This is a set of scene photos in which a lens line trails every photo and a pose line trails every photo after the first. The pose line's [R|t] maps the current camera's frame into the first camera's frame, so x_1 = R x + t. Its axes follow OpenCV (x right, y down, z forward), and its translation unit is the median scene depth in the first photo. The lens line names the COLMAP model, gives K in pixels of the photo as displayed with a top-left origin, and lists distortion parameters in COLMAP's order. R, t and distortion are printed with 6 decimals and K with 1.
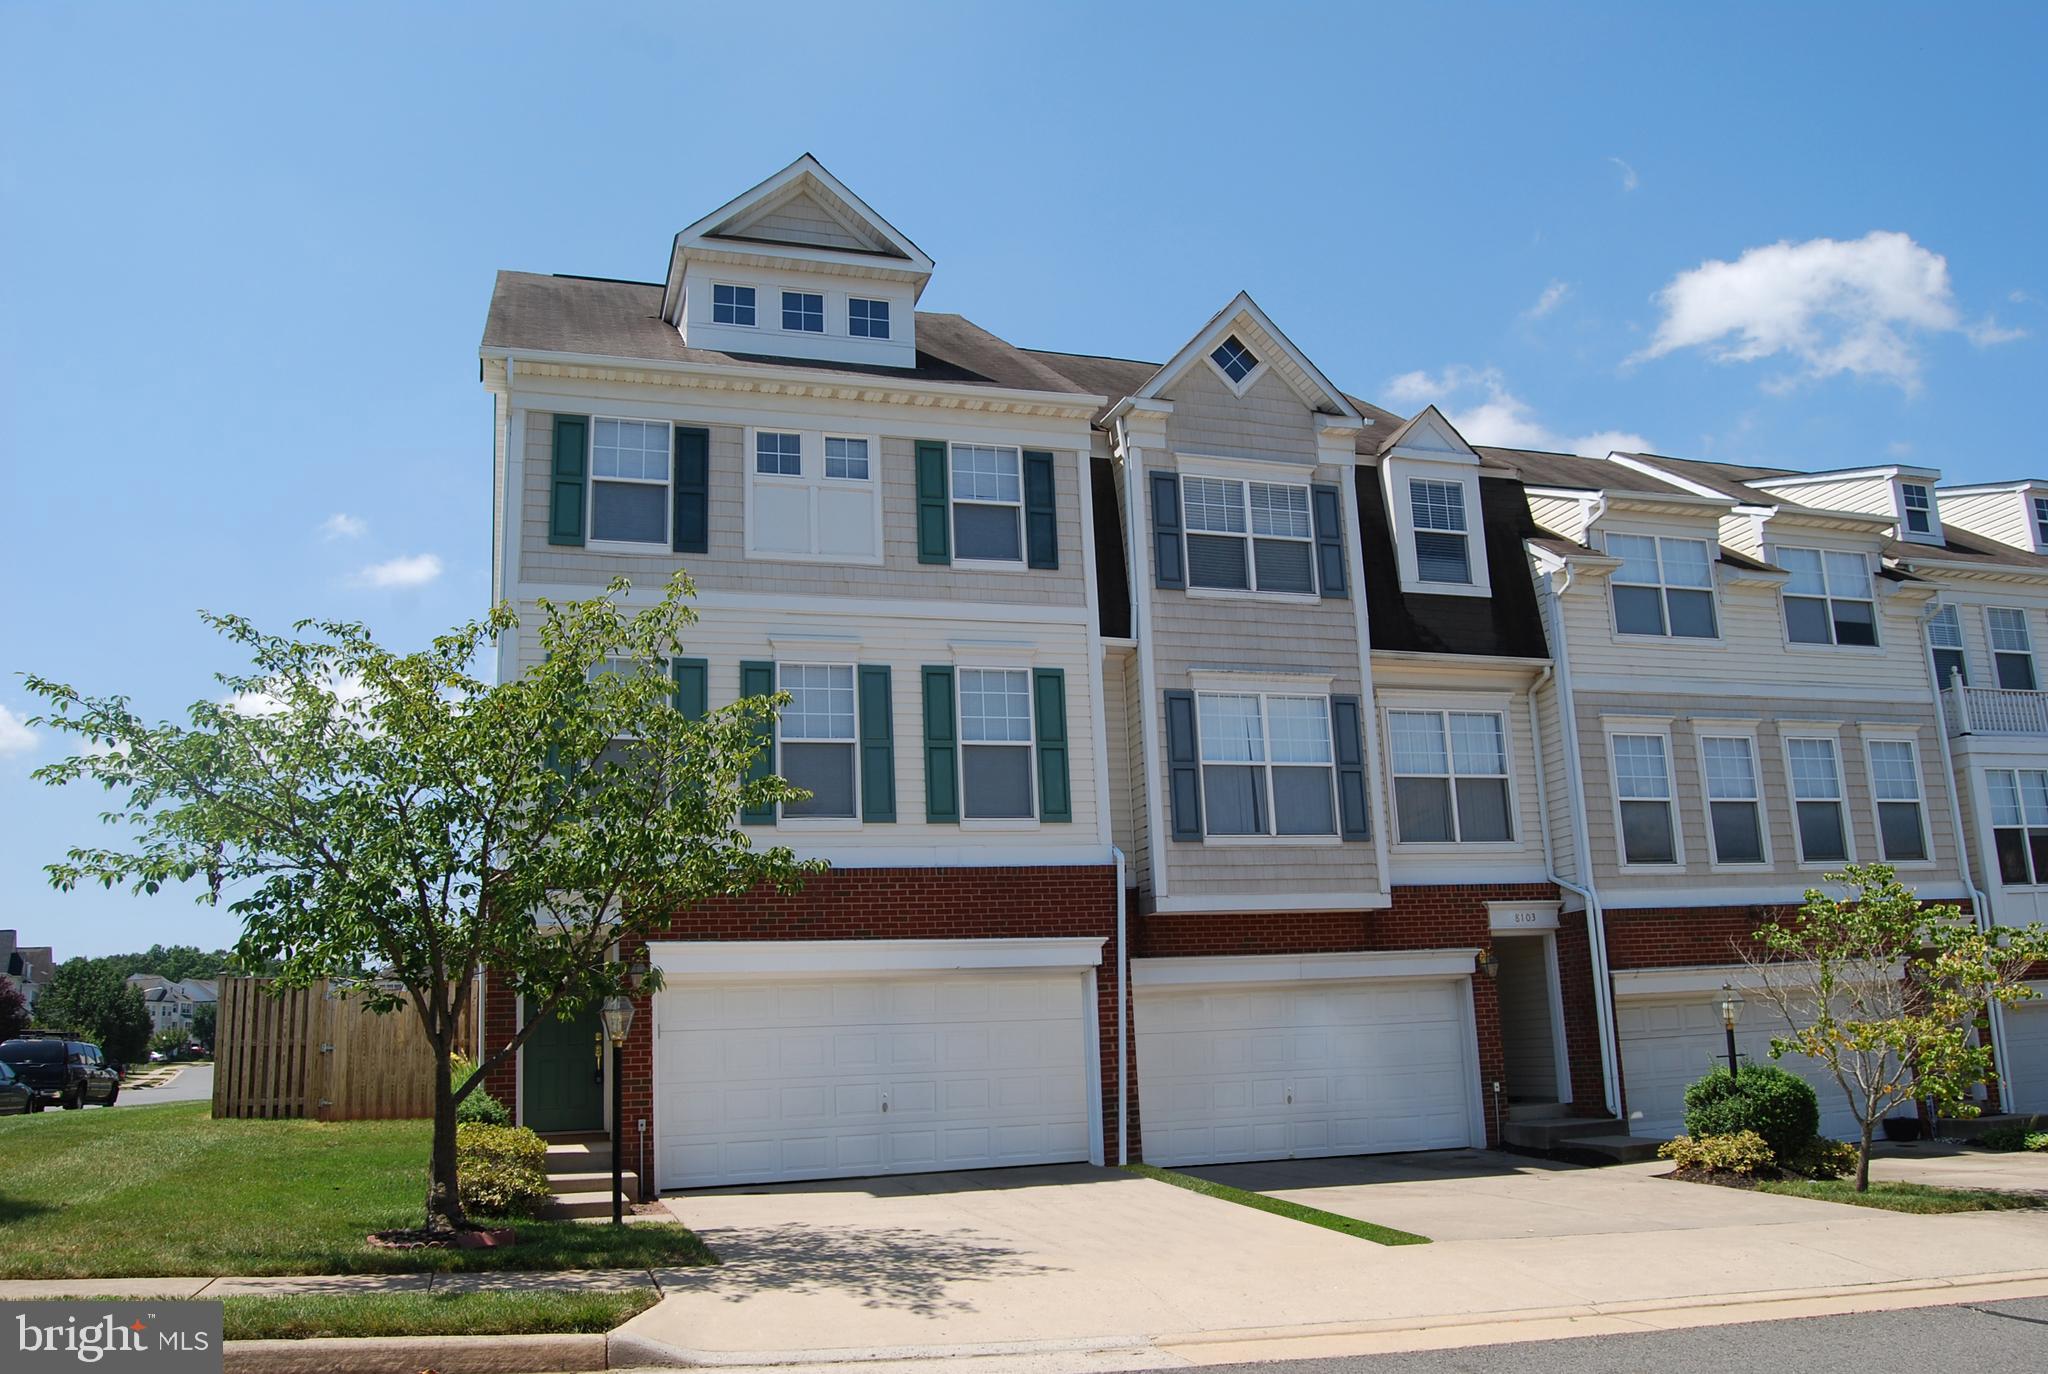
lens RADIAL K [[1611.7, 0, 1054.6], [0, 1611.7, 696.4], [0, 0, 1]] dist [-0.076797, 0.000861]
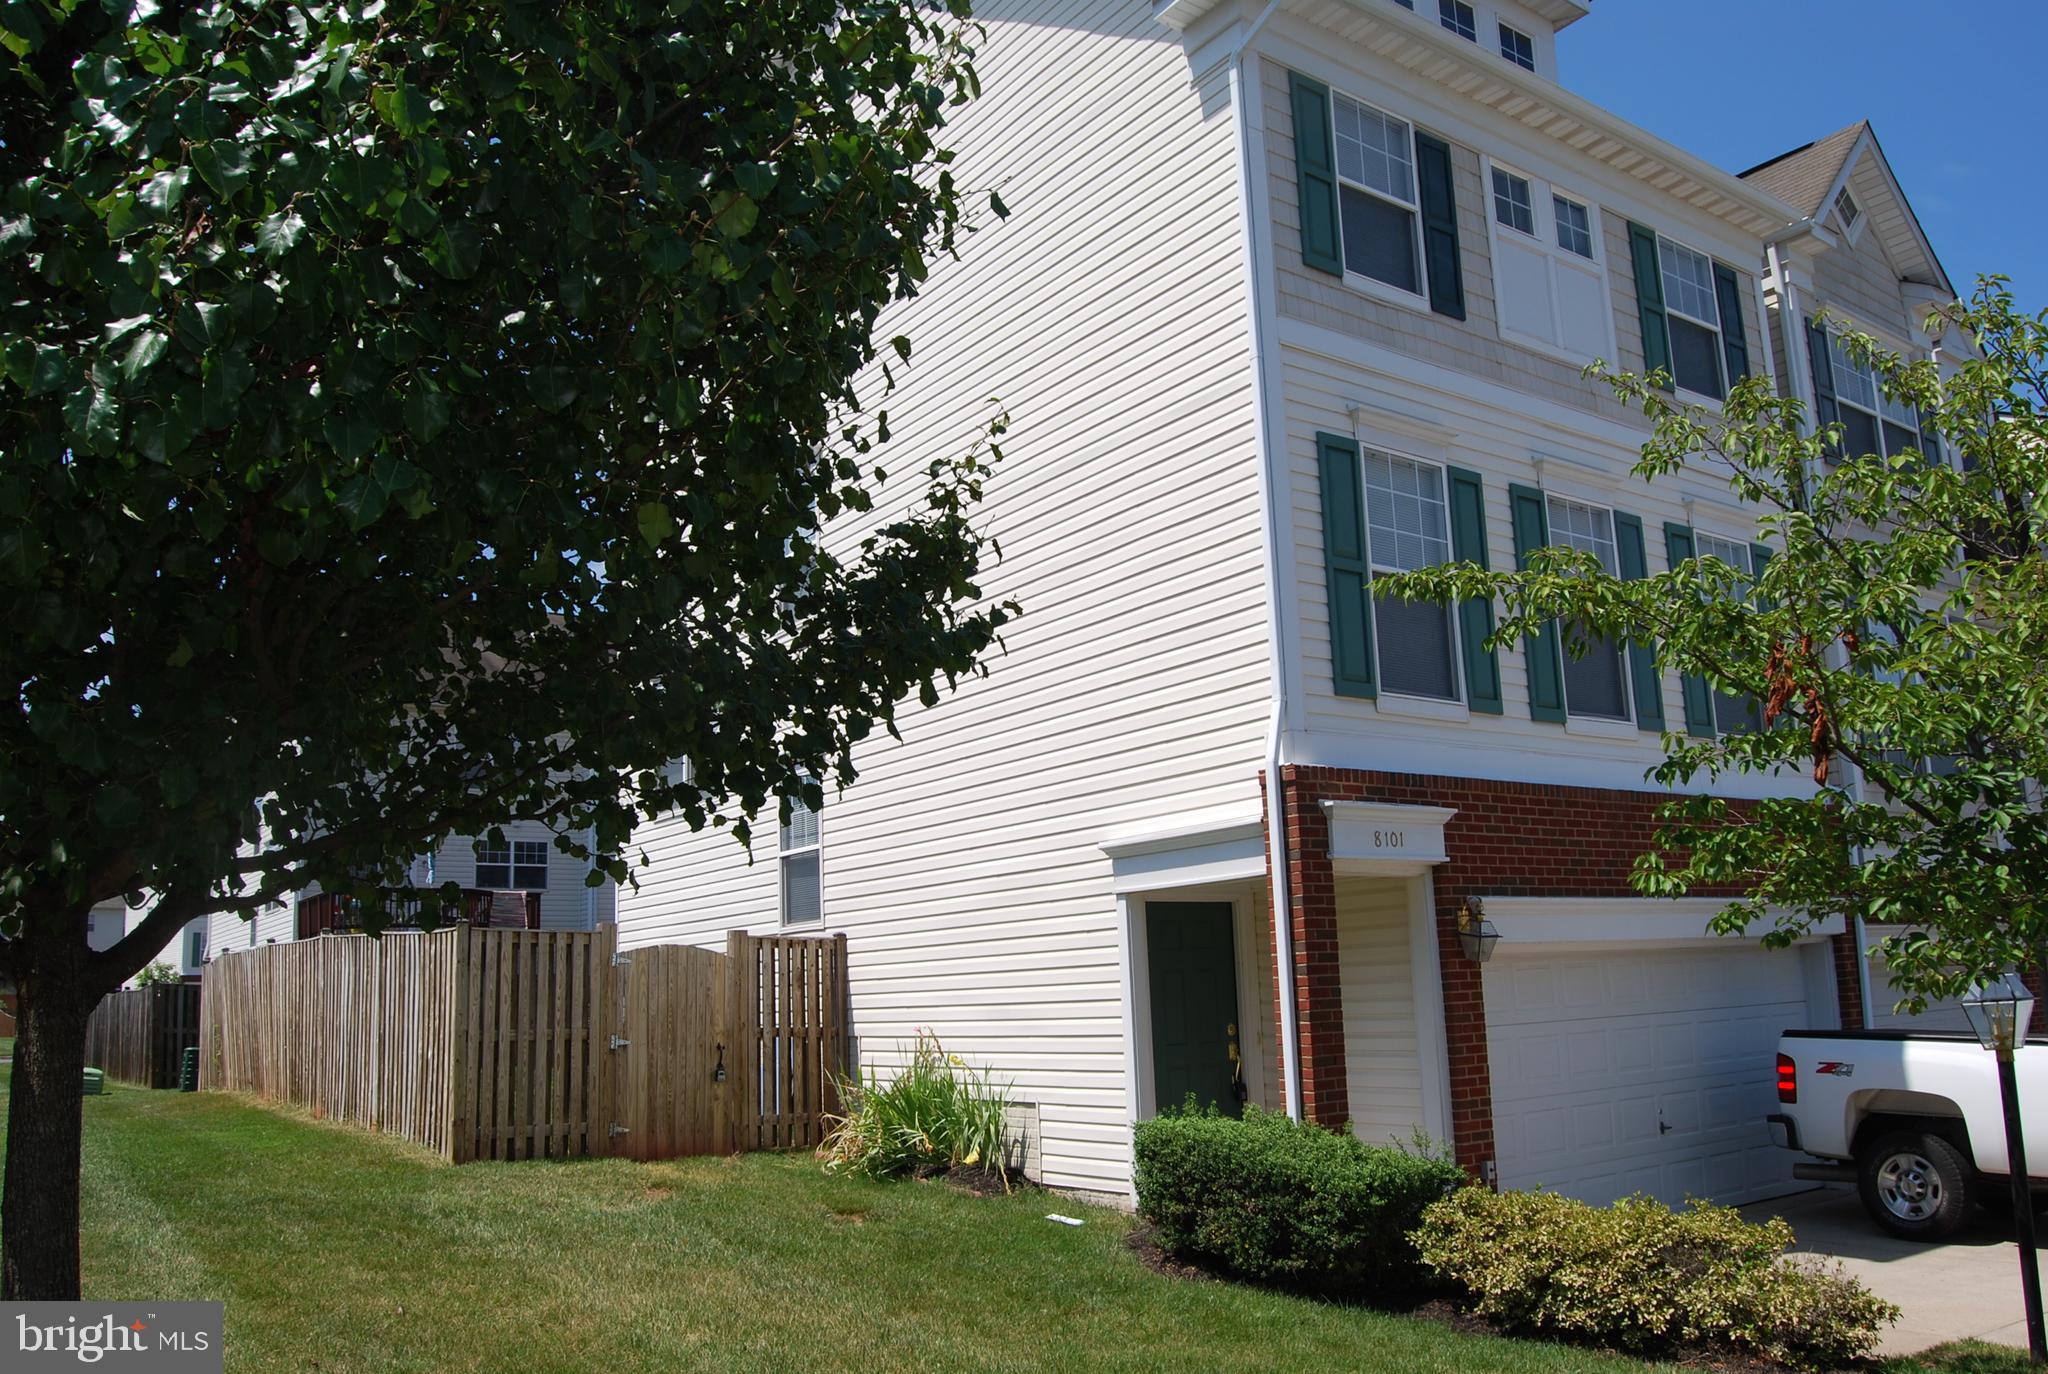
lens RADIAL K [[1611.7, 0, 1054.6], [0, 1611.7, 696.4], [0, 0, 1]] dist [-0.076797, 0.000861]
pose [[0.952090, 0.070399, 0.297603, -0.521727], [-0.076223, 0.997059, 0.007994, 0.070446], [-0.296165, -0.030295, 0.954656, 0.364342]]
